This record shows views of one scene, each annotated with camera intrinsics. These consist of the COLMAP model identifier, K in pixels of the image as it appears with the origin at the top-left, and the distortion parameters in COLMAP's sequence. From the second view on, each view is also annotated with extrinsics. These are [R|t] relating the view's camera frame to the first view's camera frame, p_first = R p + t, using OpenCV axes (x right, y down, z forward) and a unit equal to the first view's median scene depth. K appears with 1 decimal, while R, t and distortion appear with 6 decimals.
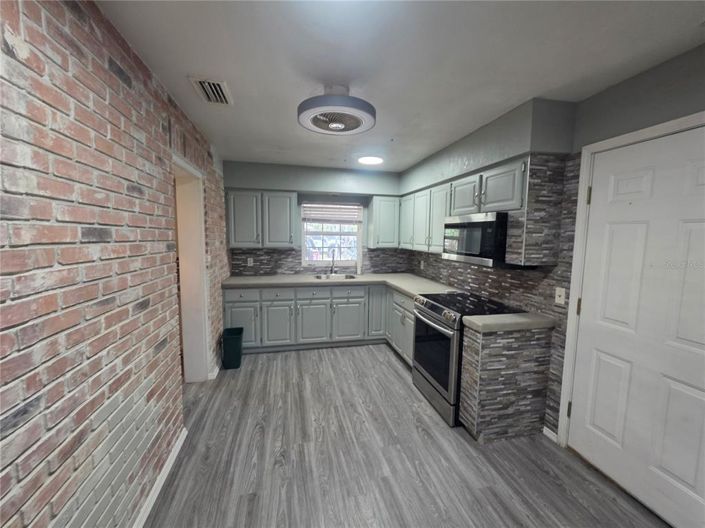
lens RADIAL K [[281.6, 0, 348.0], [0, 281.6, 262.8], [0, 0, 1]] dist [0.001872, 0.000051]
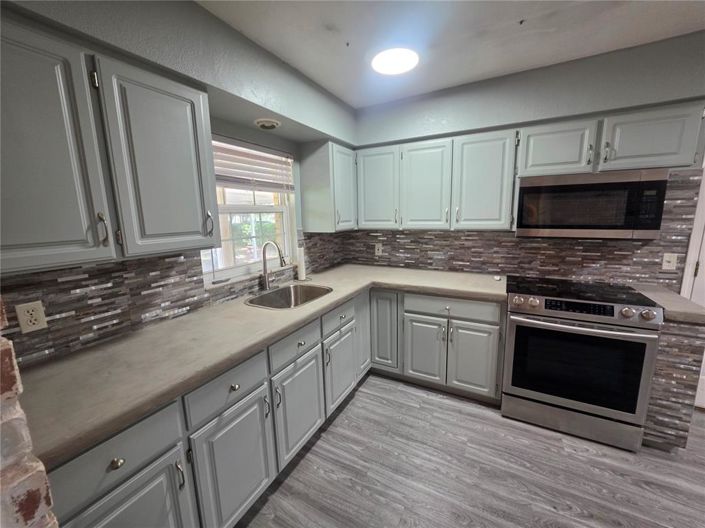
lens RADIAL K [[281.6, 0, 353.9], [0, 281.6, 262.5], [0, 0, 1]] dist [0.001872, 0.000051]
pose [[0.653719, -0.158791, 0.739890, -0.384781], [0.106329, 0.987311, 0.117945, -0.062826], [-0.749230, 0.001569, 0.662308, 0.660328]]
